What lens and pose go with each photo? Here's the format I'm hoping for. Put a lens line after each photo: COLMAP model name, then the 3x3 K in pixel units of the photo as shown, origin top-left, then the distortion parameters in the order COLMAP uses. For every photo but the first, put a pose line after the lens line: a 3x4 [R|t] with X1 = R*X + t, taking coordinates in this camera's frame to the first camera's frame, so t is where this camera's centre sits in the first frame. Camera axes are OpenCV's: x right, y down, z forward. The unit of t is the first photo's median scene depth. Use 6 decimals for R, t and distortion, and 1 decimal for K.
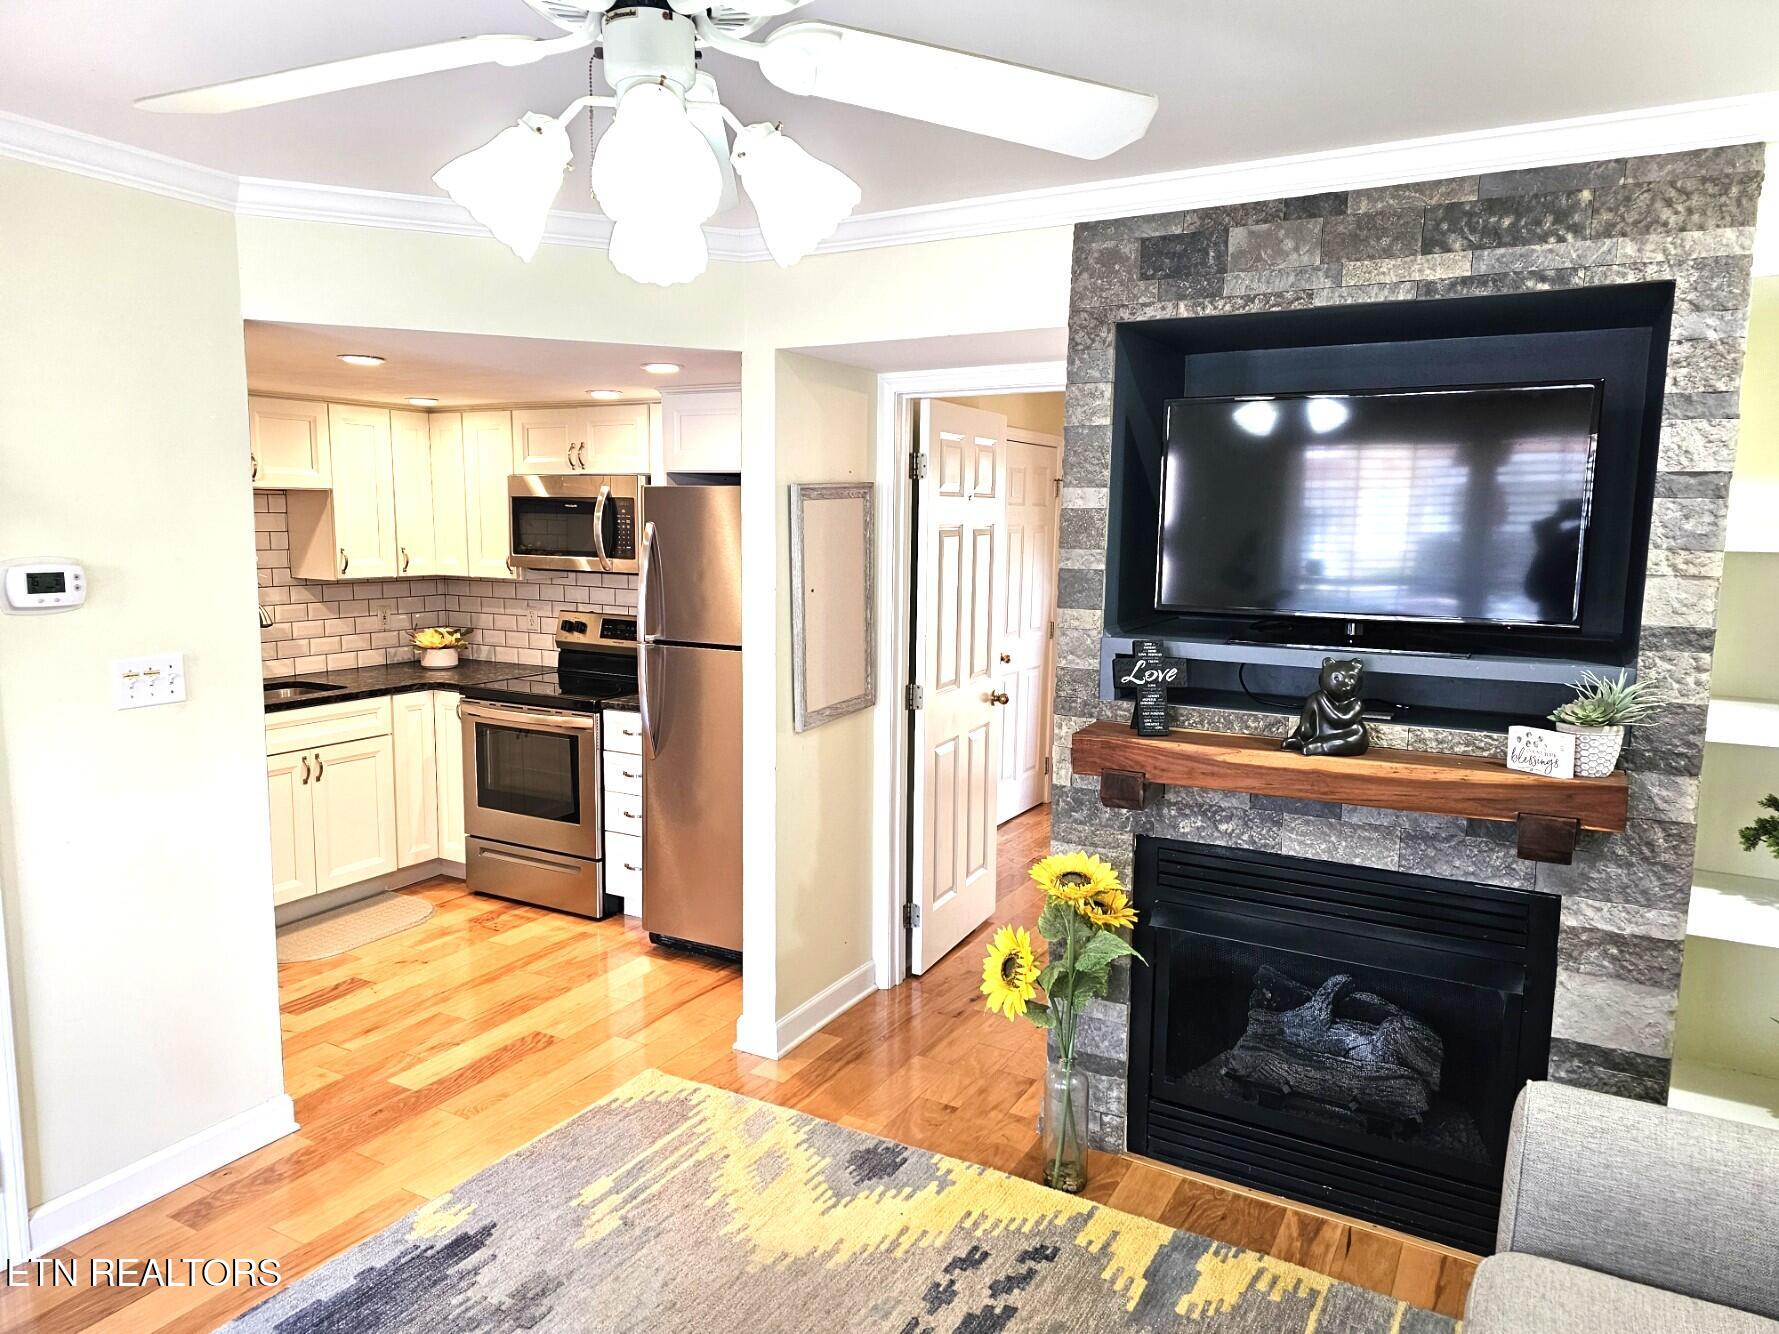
lens RADIAL K [[1196.6, 0, 889.5], [0, 1196.6, 667.0], [0, 0, 1]] dist [0.068534, -0.053670]
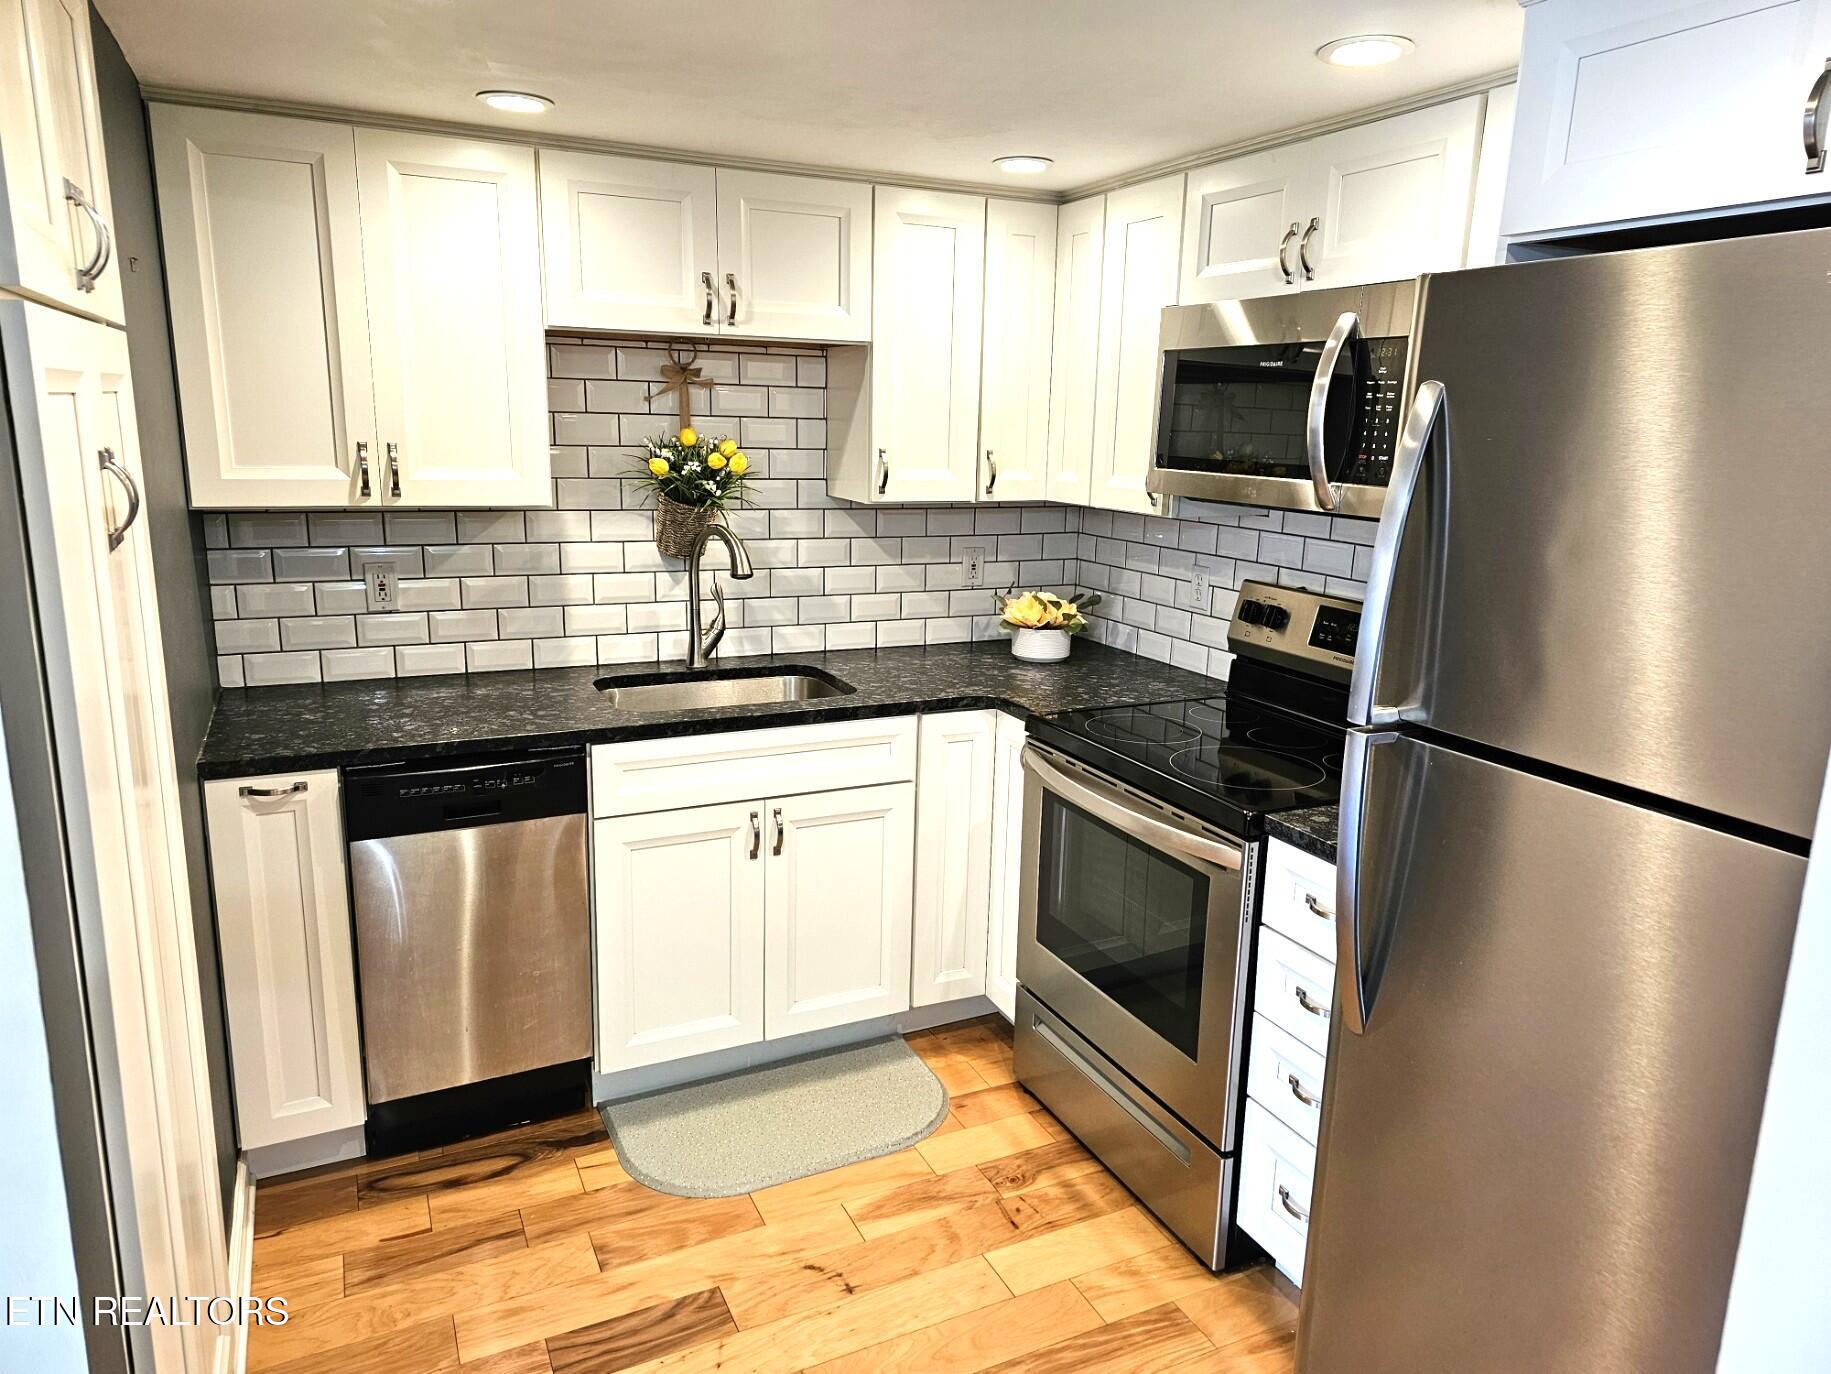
lens RADIAL K [[1241.8, 0, 915.5], [0, 1241.8, 687.0], [0, 0, 1]] dist [0.080579, -0.073928]
pose [[0.818717, 0.131751, -0.558878, -0.089268], [-0.086485, 0.990511, 0.106810, -0.050064], [0.567647, -0.039112, 0.822342, 0.511798]]
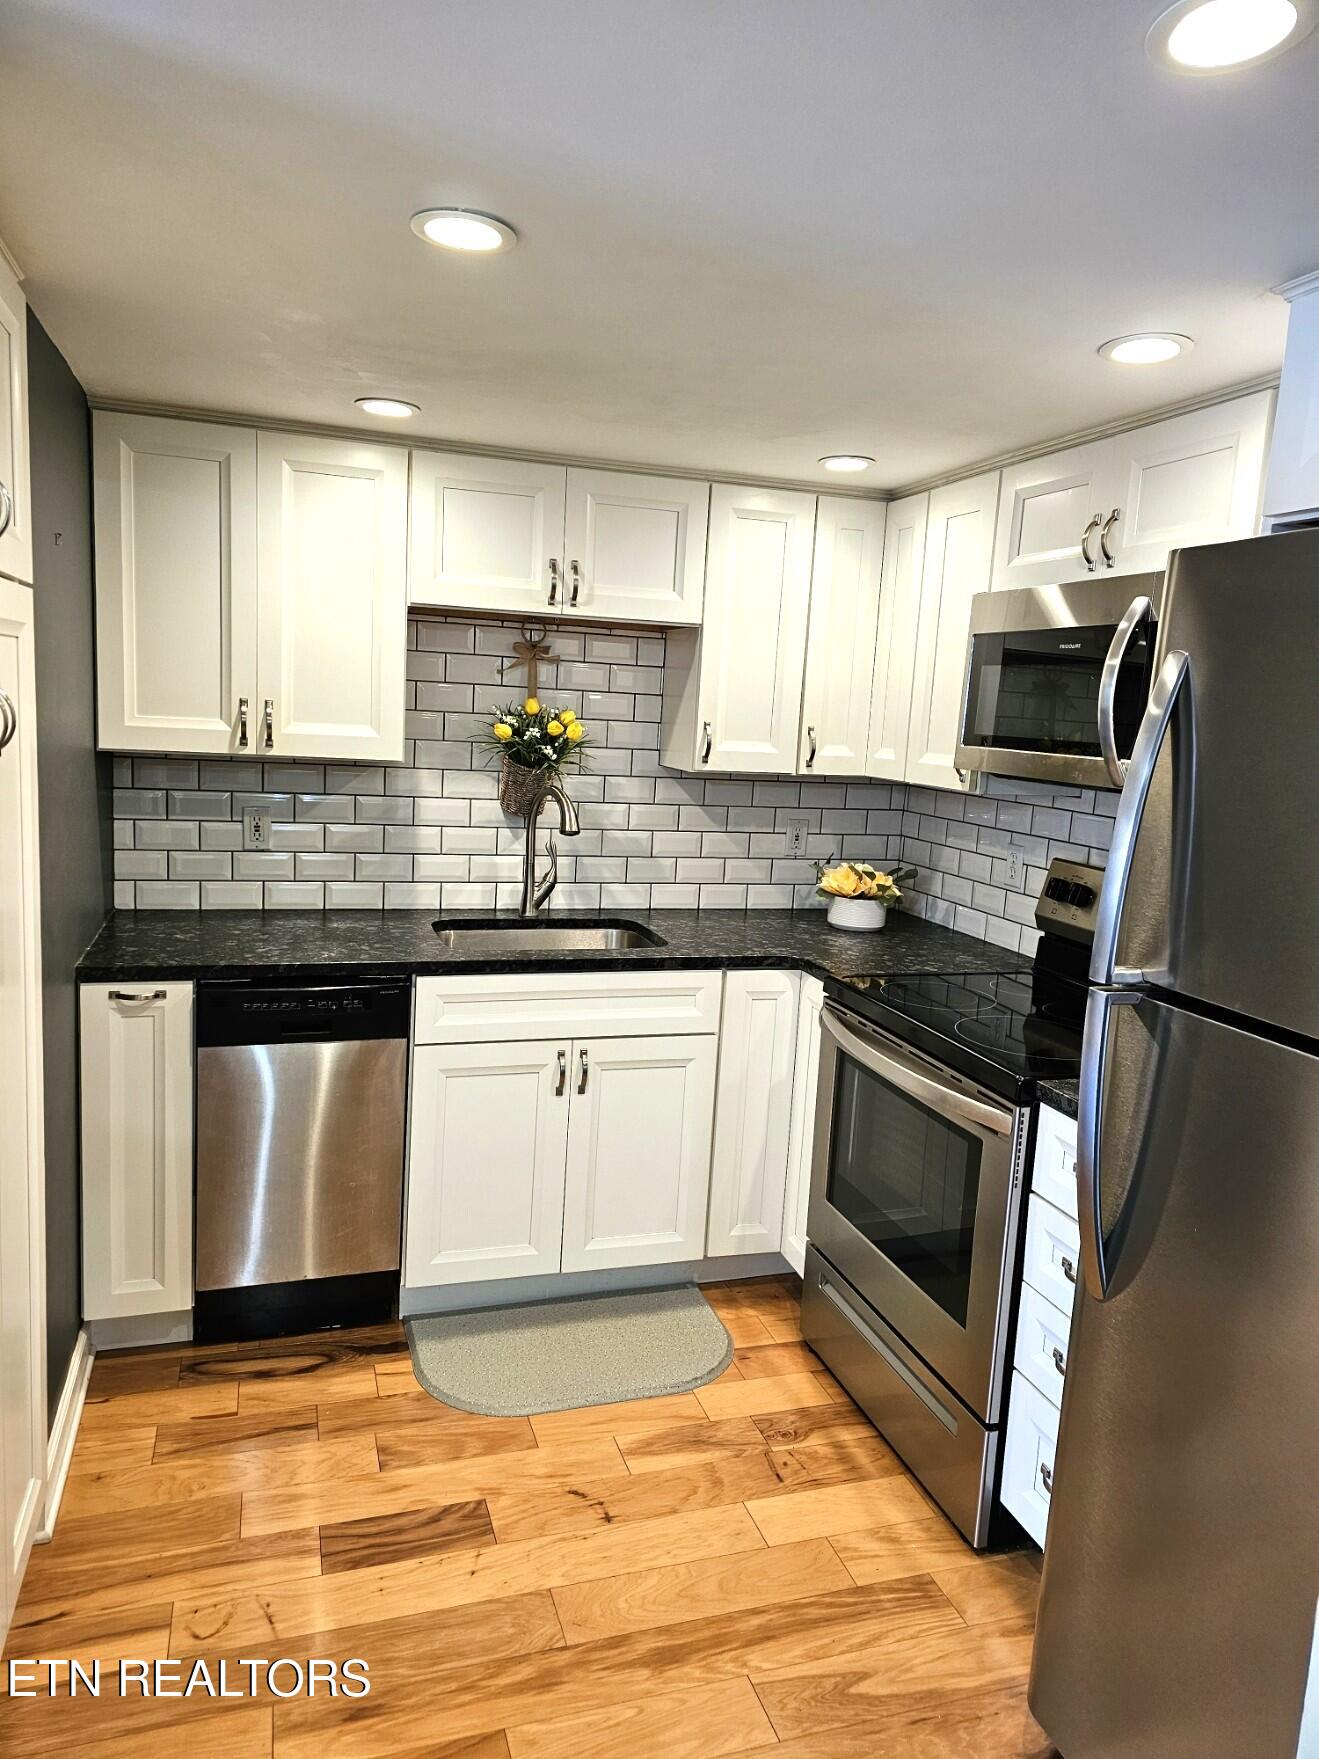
lens RADIAL K [[1187.6, 0, 620.6], [0, 1187.6, 872.6], [0, 0, 1]] dist [0.080575, -0.071031]
pose [[0.721444, 0.126008, -0.680912, -0.056546], [-0.131201, 0.990367, 0.044264, -0.042212], [0.679931, 0.057402, 0.731026, 0.524972]]
